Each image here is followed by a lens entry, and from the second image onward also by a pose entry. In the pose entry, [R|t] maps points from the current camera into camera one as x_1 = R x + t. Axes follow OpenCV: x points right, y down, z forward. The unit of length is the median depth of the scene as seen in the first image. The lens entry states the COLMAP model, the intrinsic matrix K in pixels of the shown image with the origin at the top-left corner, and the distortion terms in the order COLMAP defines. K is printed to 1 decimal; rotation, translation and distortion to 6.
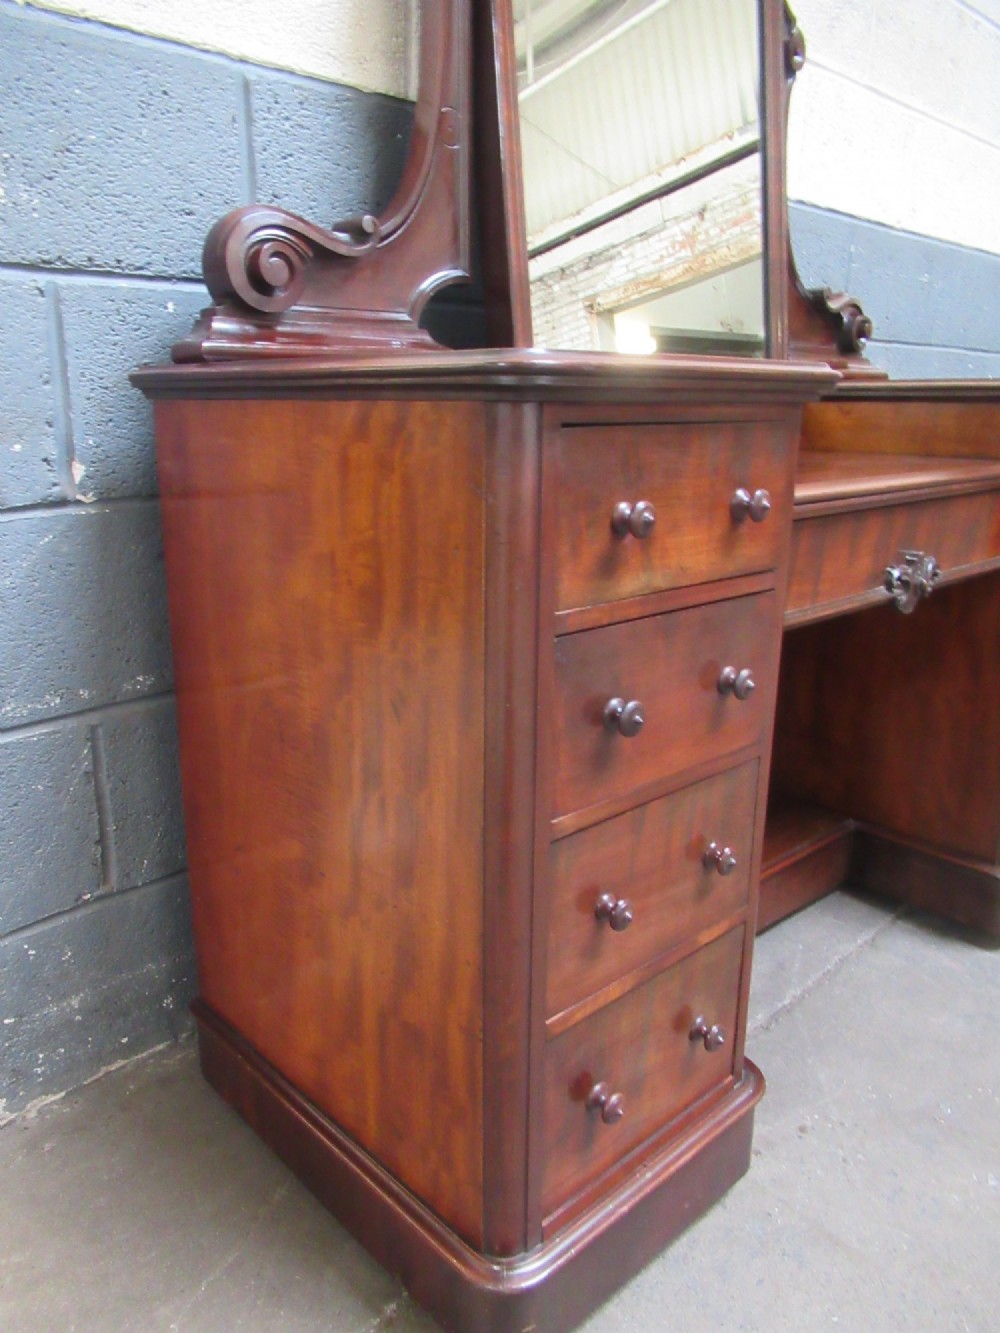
lens RADIAL K [[1005.9, 0, 493.4], [0, 1005.9, 644.2], [0, 0, 1]] dist [0.000964, 0.005294]
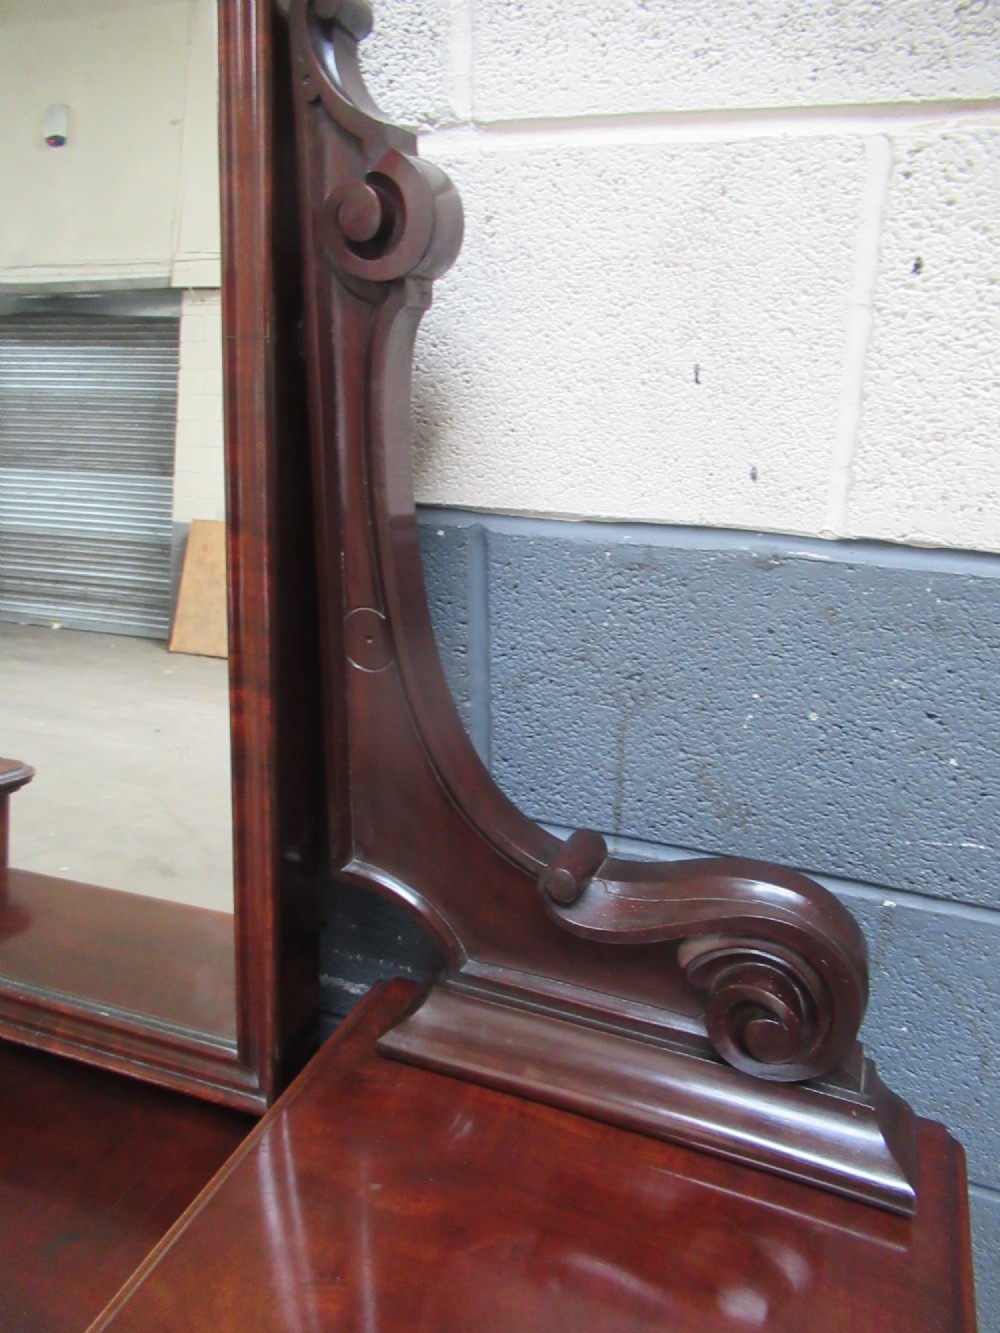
lens RADIAL K [[1016.8, 0, 500.0], [0, 1016.8, 666.5], [0, 0, 1]] dist [-0.010736, 0.006455]
pose [[0.432306, 0.290329, -0.853710, 0.972298], [-0.215316, 0.952599, 0.214927, -0.799028], [0.875643, 0.090903, 0.474327, 1.331350]]
